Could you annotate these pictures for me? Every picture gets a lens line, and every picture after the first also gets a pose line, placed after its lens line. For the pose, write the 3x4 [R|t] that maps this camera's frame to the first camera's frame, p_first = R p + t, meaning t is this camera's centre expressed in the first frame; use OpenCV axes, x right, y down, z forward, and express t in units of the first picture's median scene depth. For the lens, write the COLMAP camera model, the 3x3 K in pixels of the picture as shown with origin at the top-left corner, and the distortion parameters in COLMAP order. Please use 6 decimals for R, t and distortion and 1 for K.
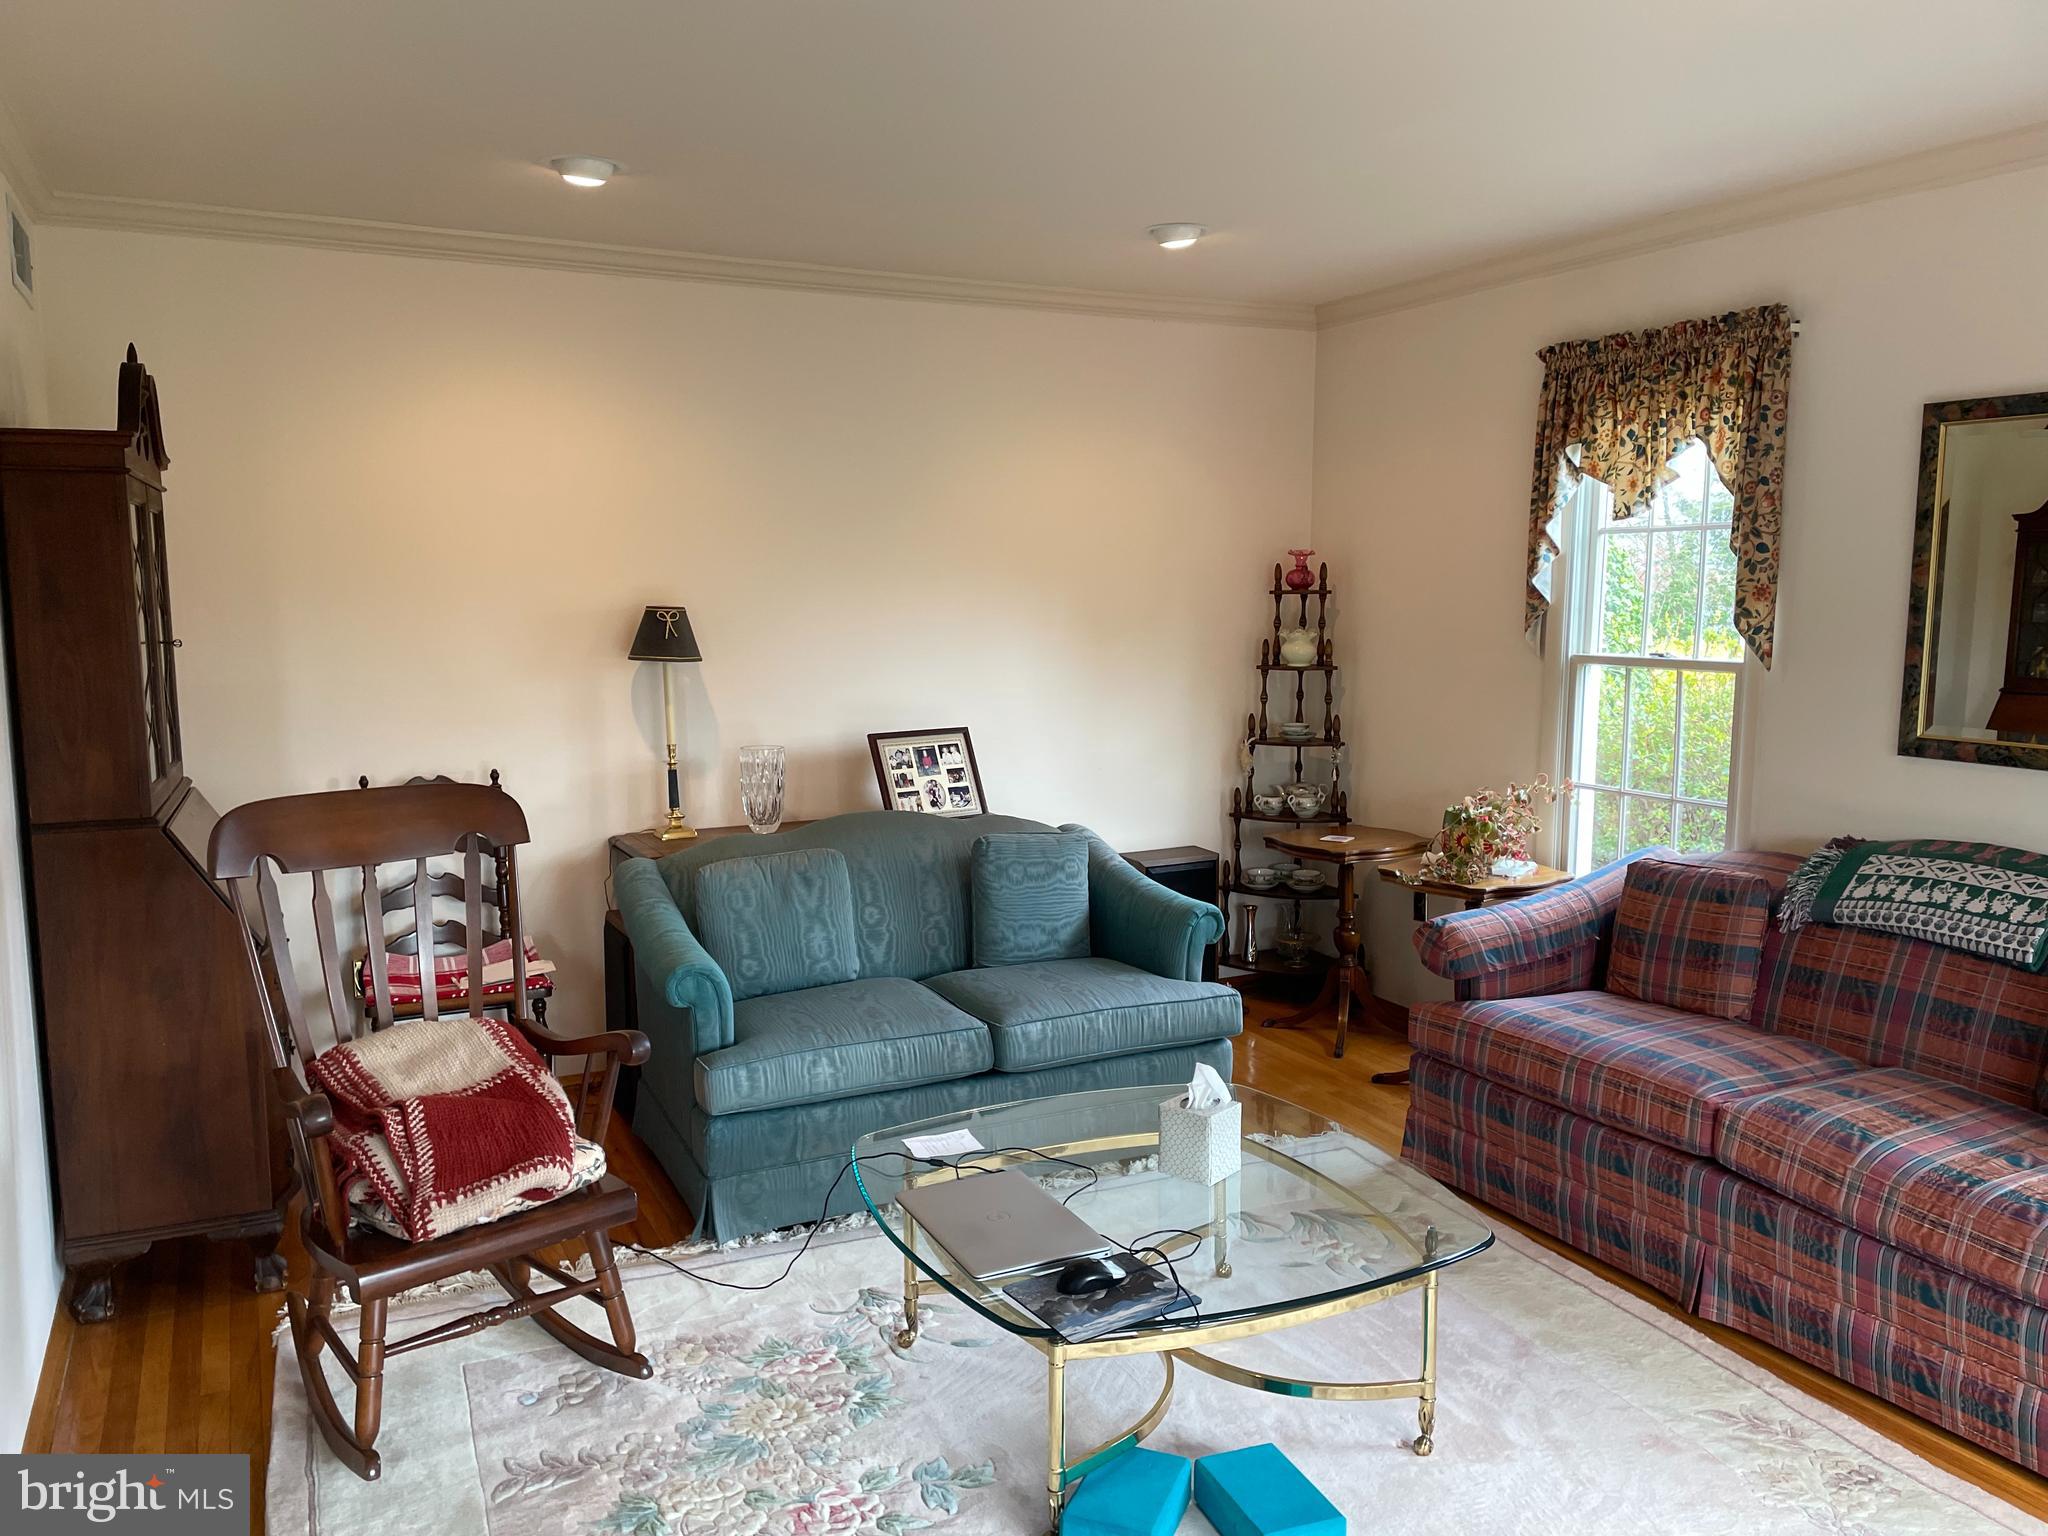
lens RADIAL K [[1551.7, 0, 1026.5], [0, 1551.7, 781.6], [0, 0, 1]] dist [0.031616, -0.033195]
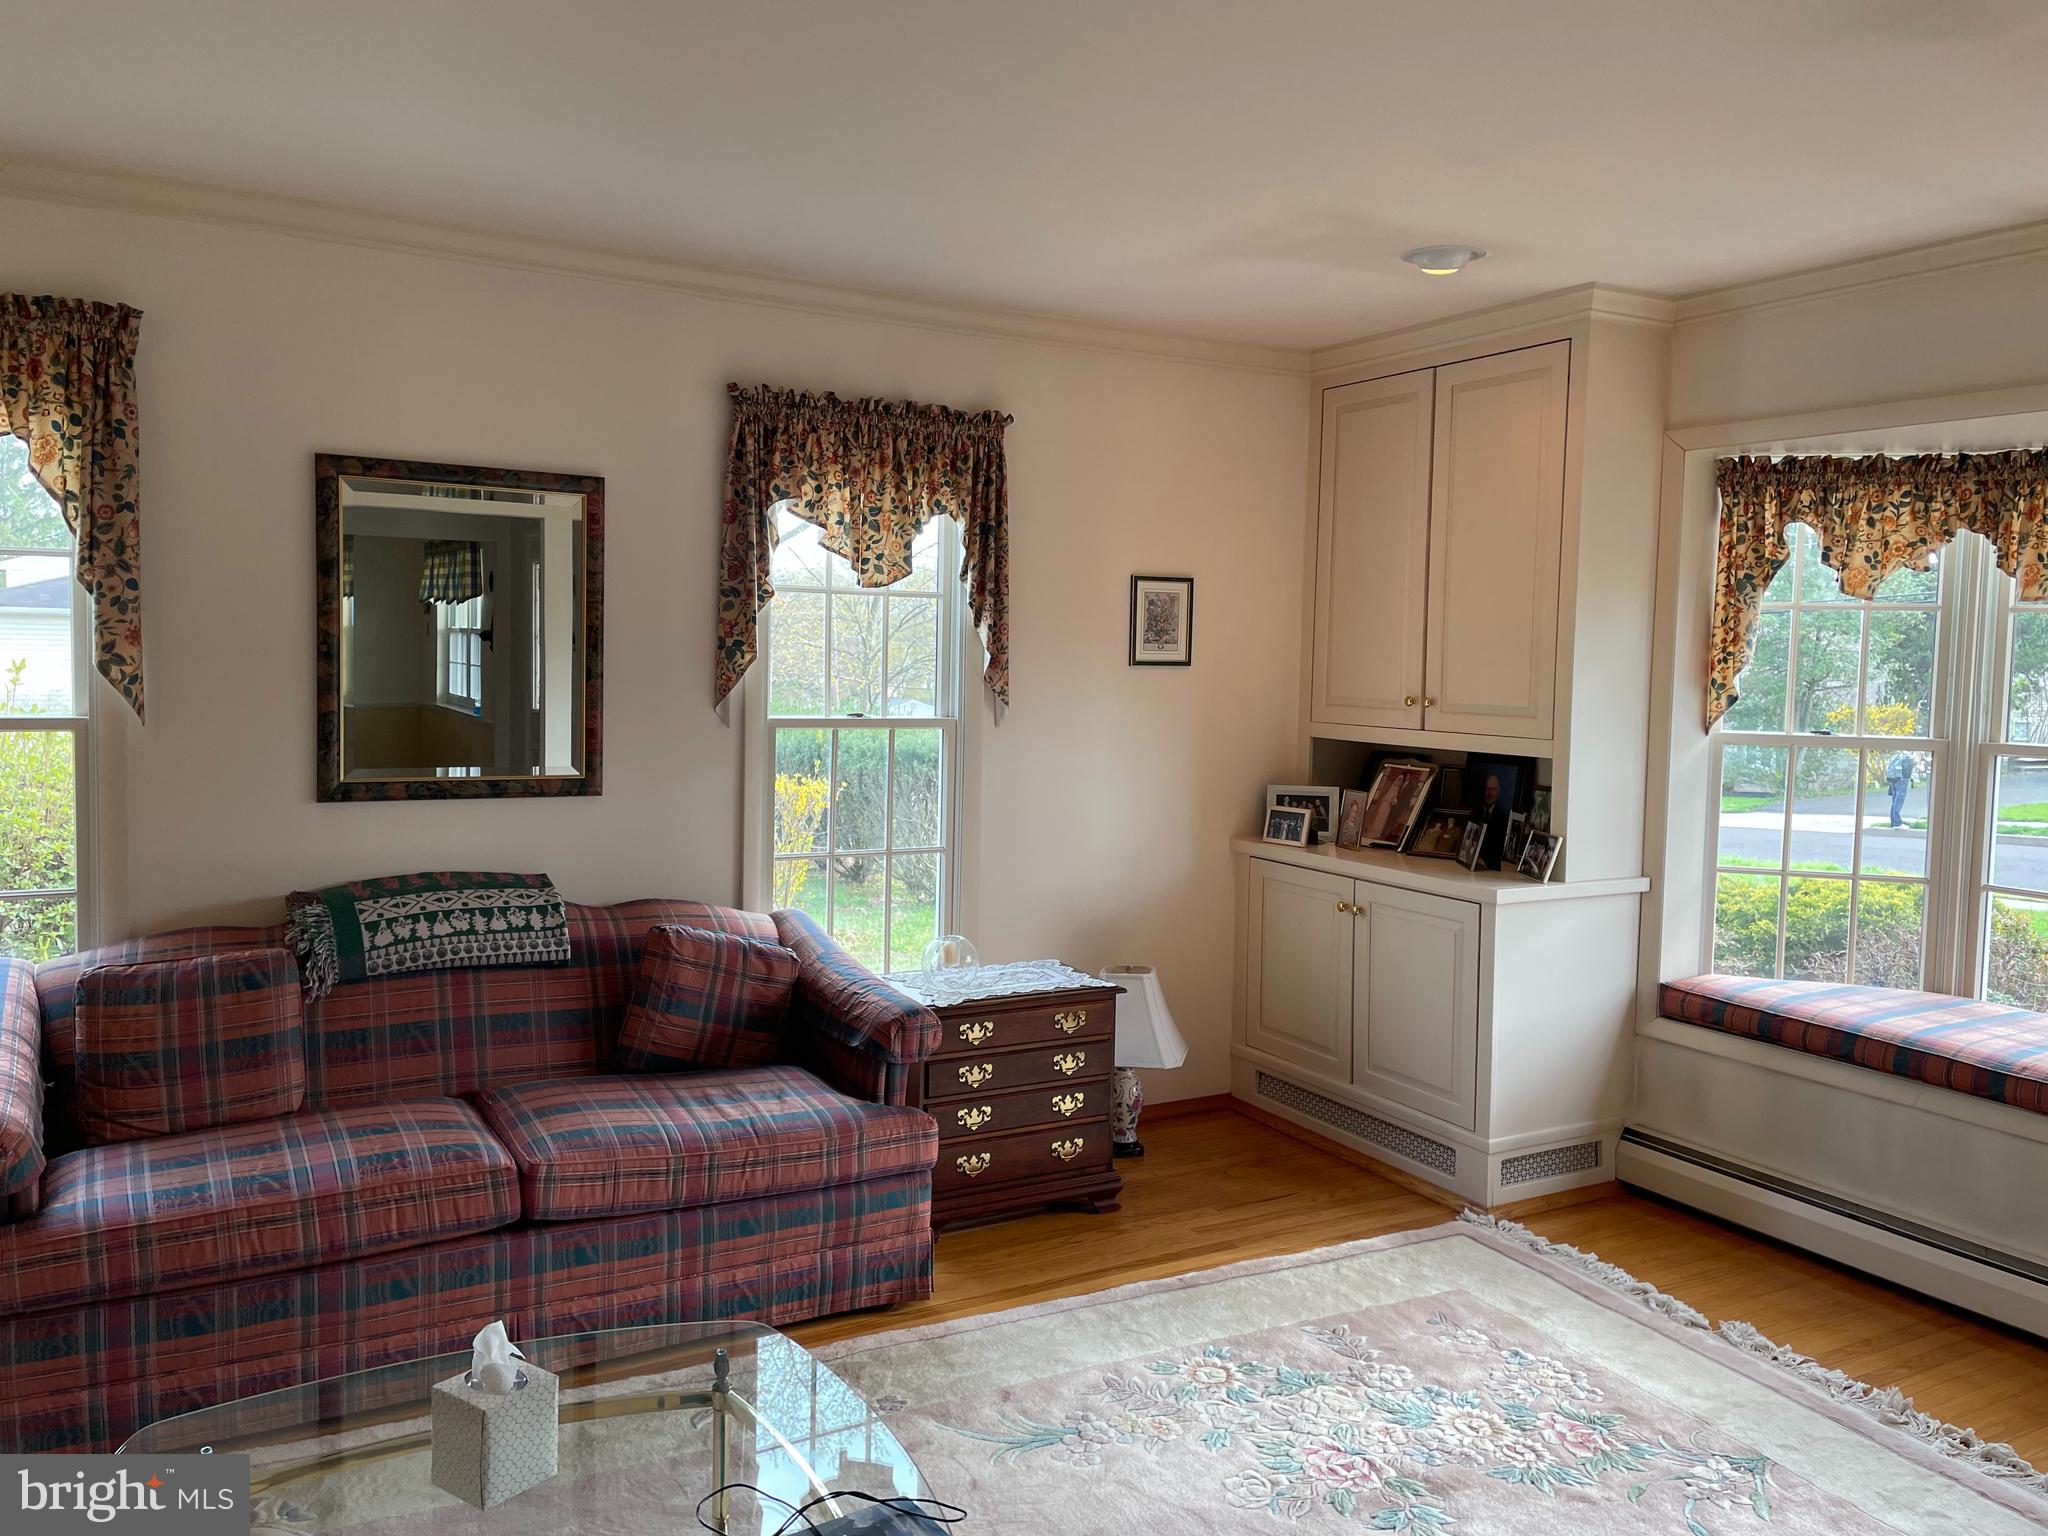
lens RADIAL K [[1551.7, 0, 1027.5], [0, 1551.7, 752.1], [0, 0, 1]] dist [0.031616, -0.033195]
pose [[-0.069026, -0.074969, 0.994794, -0.460303], [0.097022, 0.991941, 0.081486, -0.086129], [-0.992886, 0.102141, -0.061196, 0.613500]]
